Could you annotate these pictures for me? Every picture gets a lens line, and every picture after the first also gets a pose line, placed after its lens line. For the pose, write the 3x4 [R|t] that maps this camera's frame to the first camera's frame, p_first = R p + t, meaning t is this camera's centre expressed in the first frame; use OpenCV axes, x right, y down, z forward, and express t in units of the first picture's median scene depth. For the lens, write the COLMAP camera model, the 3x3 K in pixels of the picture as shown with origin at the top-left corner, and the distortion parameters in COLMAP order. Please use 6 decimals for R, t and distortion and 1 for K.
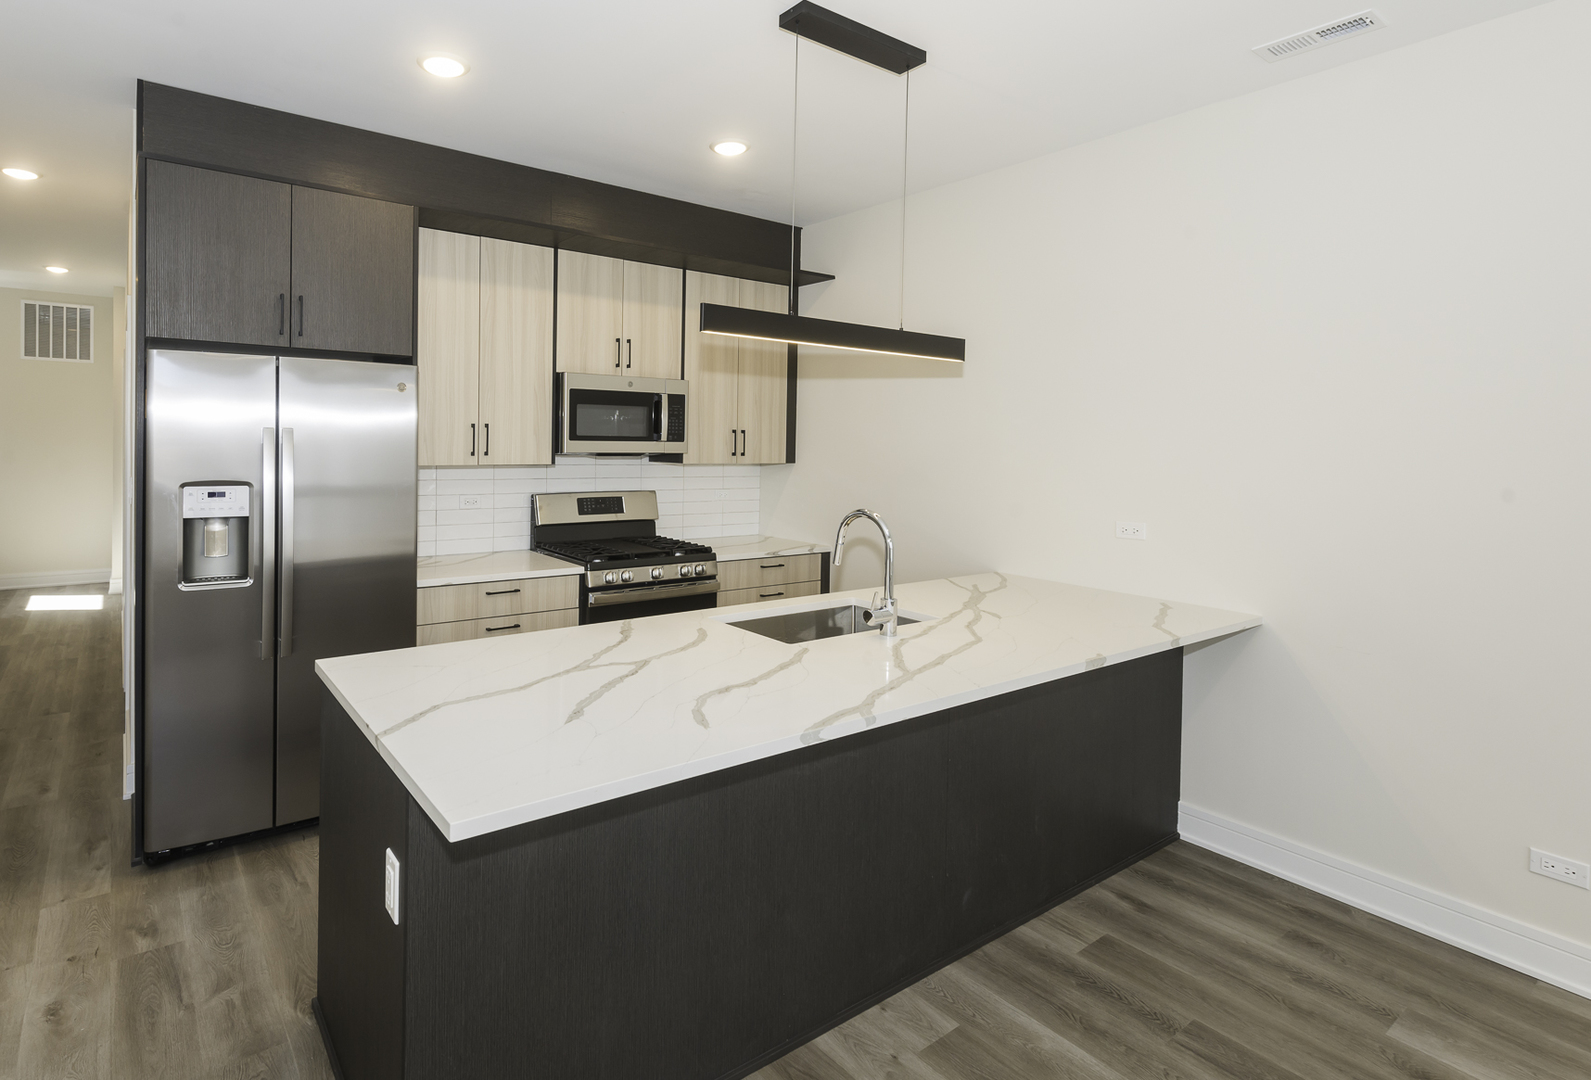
lens RADIAL K [[794.2, 0, 654.6], [0, 794.2, 448.5], [0, 0, 1]] dist [0.010484, -0.000377]
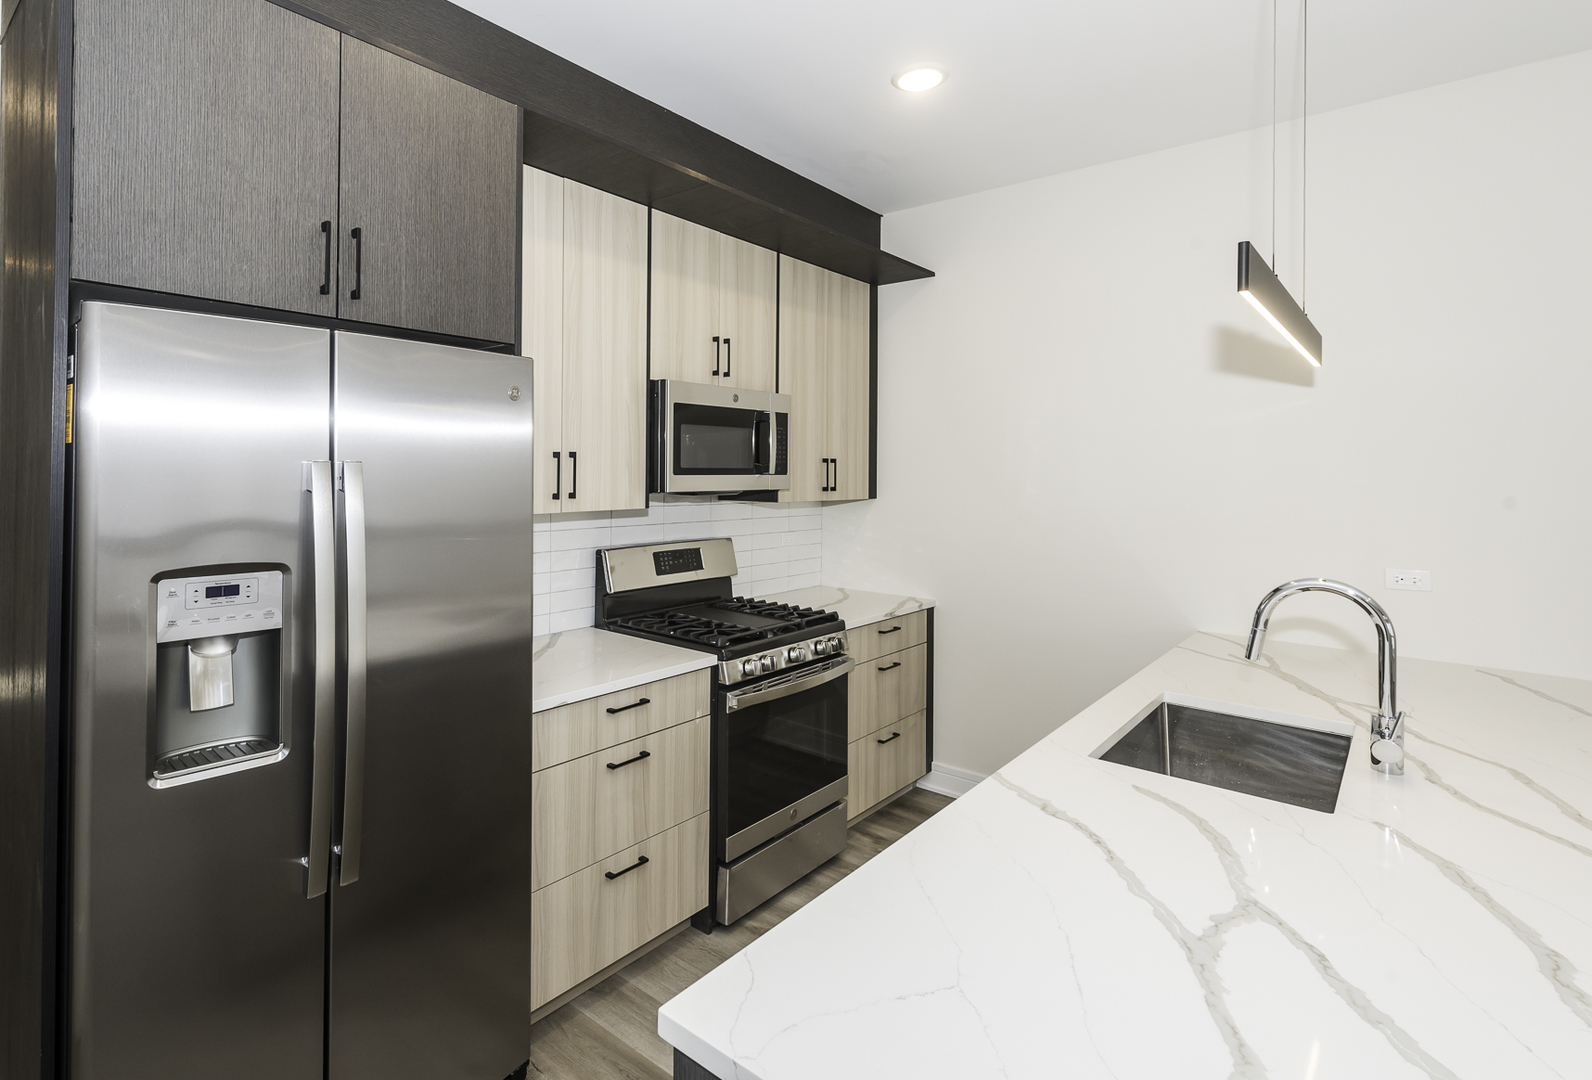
lens RADIAL K [[796.8, 0, 669.1], [0, 796.8, 457.2], [0, 0, 1]] dist [0.020100, 0.000026]
pose [[0.972682, -0.004433, 0.232098, -0.277487], [0.009656, 0.999725, -0.021370, -0.010723], [-0.231939, 0.023027, 0.972458, 0.303809]]
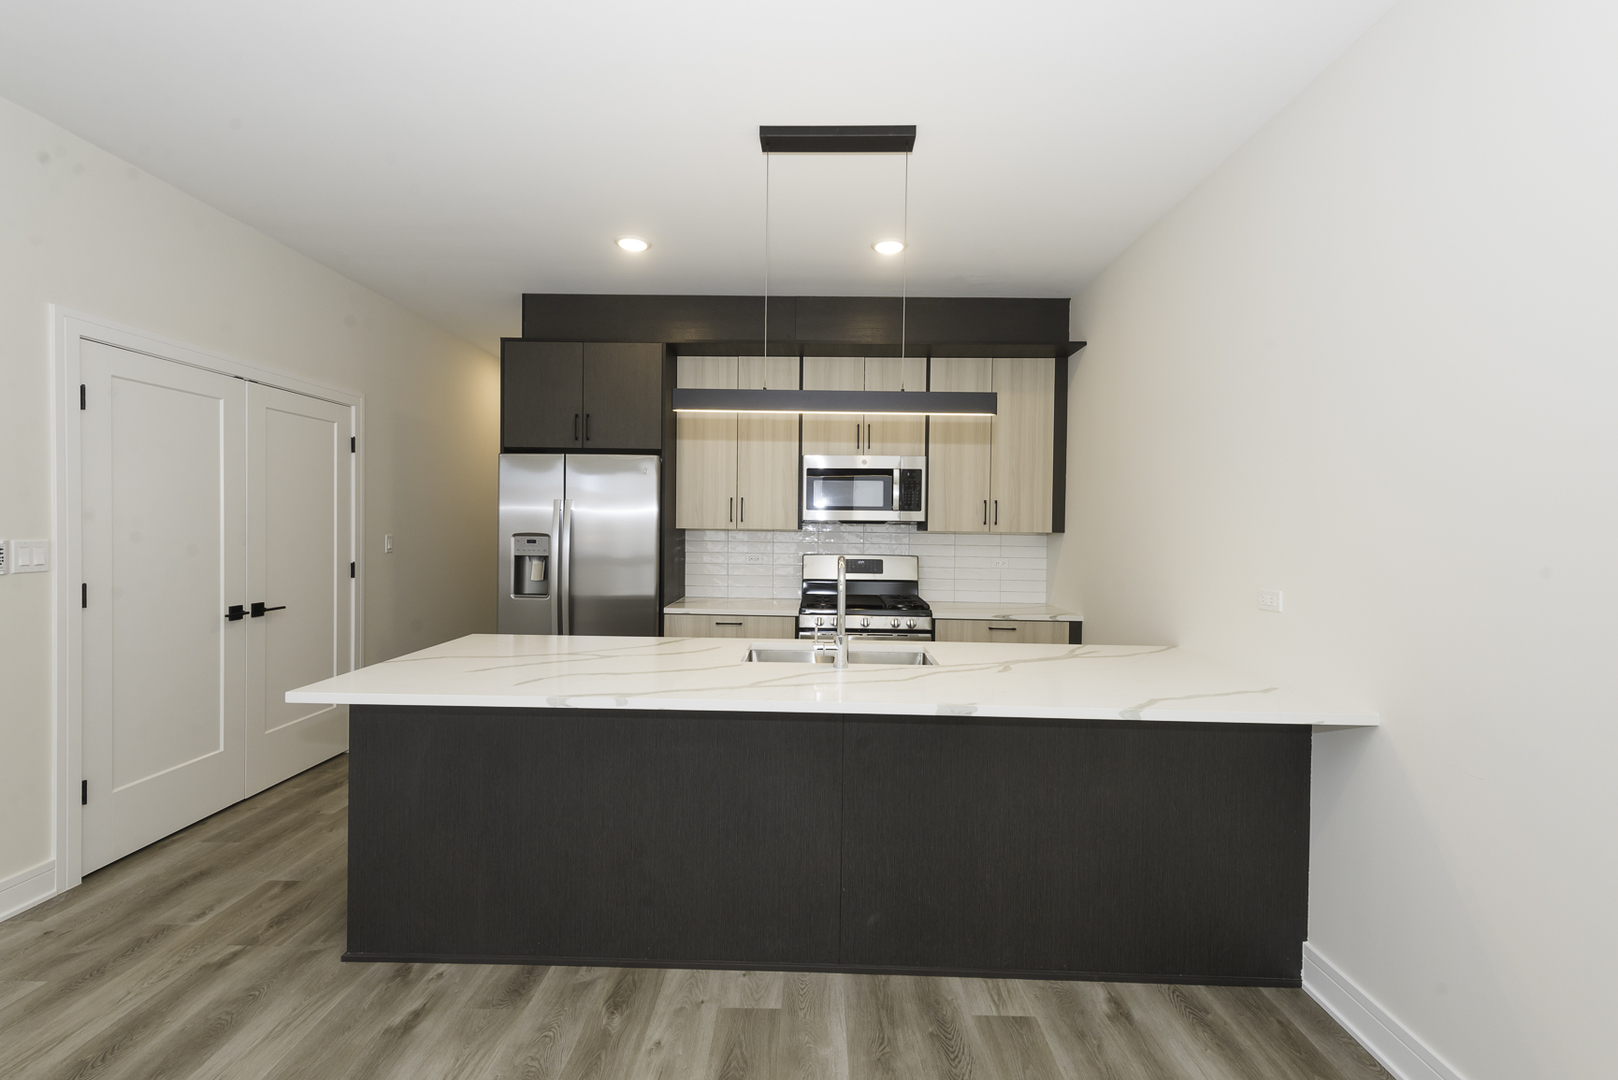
lens RADIAL K [[695.3, 0, 808.2], [0, 695.3, 529.3], [0, 0, 1]] dist [0.024855, -0.008455]
pose [[0.822001, -0.004495, -0.569468, 0.512440], [-0.005541, 0.999858, -0.015891, 0.037399], [0.569459, 0.016218, 0.821860, 0.110636]]
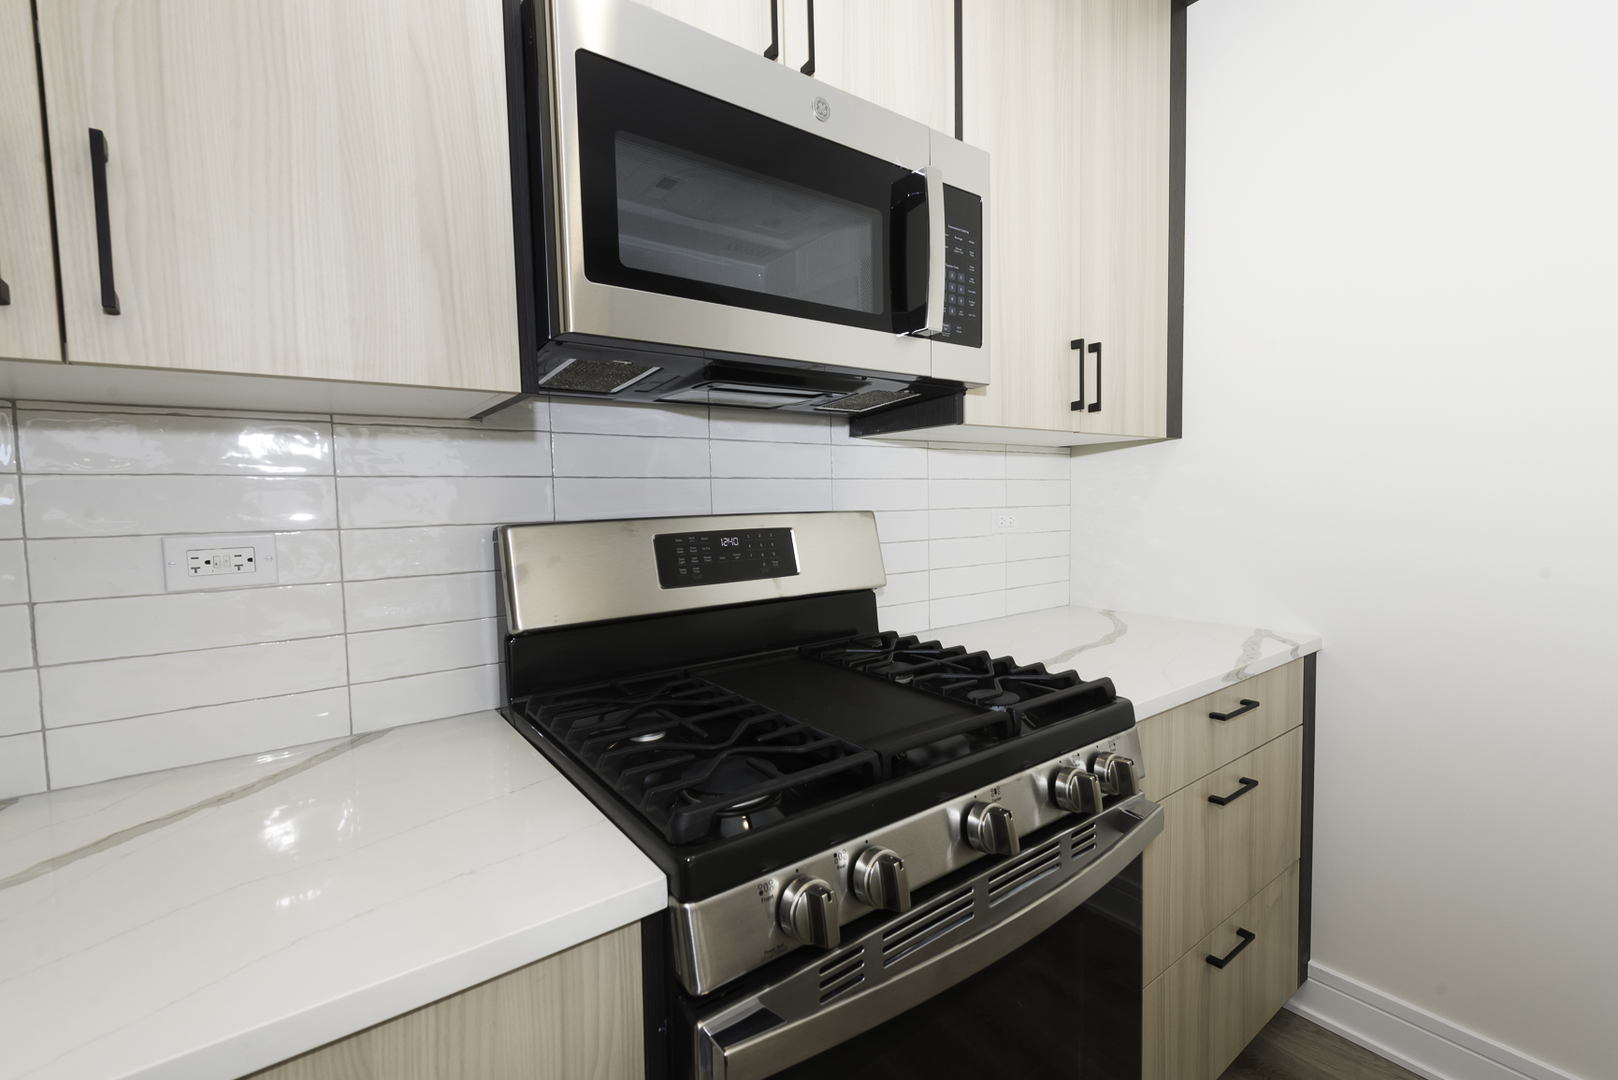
lens RADIAL K [[695.3, 0, 808.2], [0, 695.3, 529.3], [0, 0, 1]] dist [0.024855, -0.008455]
pose [[0.997474, -0.037431, 0.060366, -0.058216], [0.035198, 0.998671, 0.037644, 0.056661], [-0.061694, -0.035425, 0.997466, 0.789609]]
